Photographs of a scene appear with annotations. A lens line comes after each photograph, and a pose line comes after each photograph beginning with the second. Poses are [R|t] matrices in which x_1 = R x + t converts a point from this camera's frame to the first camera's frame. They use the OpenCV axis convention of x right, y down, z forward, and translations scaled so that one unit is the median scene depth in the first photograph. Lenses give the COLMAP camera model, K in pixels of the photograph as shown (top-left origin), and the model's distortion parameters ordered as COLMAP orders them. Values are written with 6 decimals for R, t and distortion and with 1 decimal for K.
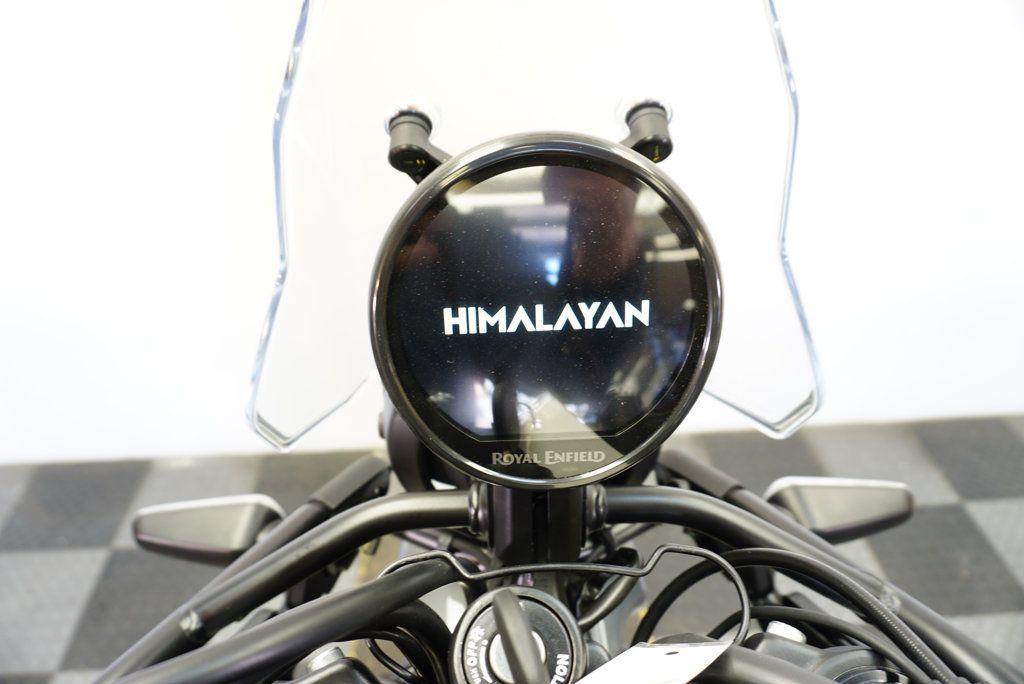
lens RADIAL K [[683.9, 0, 513.8], [0, 683.9, 337.3], [0, 0, 1]] dist [-0.040000, 0.032678]
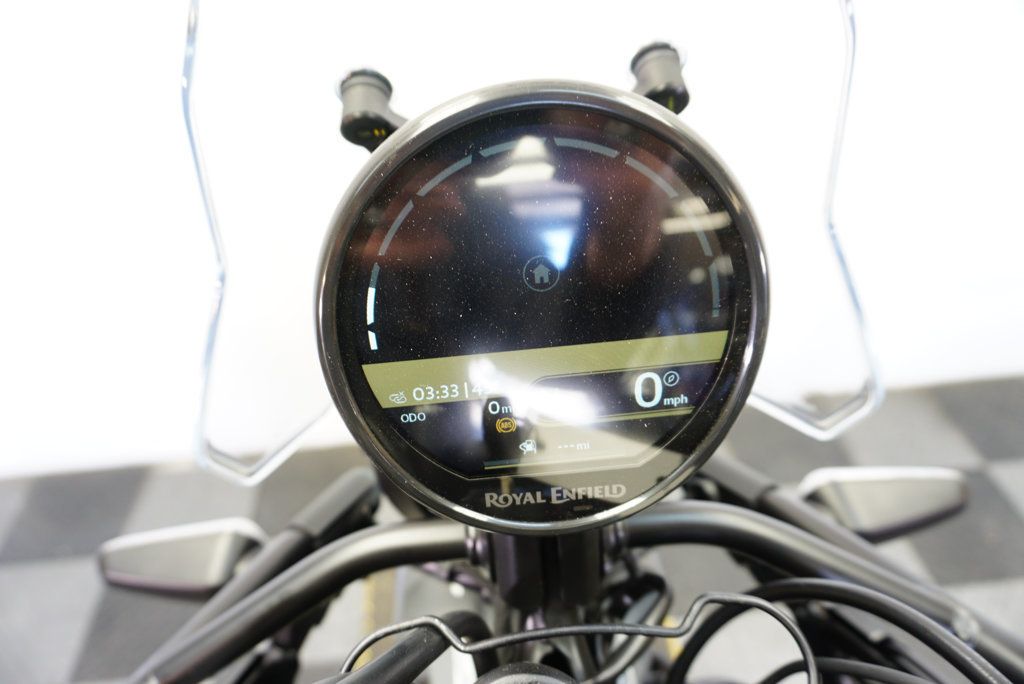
lens RADIAL K [[683.9, 0, 509.2], [0, 683.9, 345.7], [0, 0, 1]] dist [-0.040000, 0.032678]
pose [[0.998595, -0.051303, -0.013252, 0.013350], [0.051858, 0.997611, 0.045649, -0.031238], [0.010879, -0.046272, 0.998870, 0.170842]]
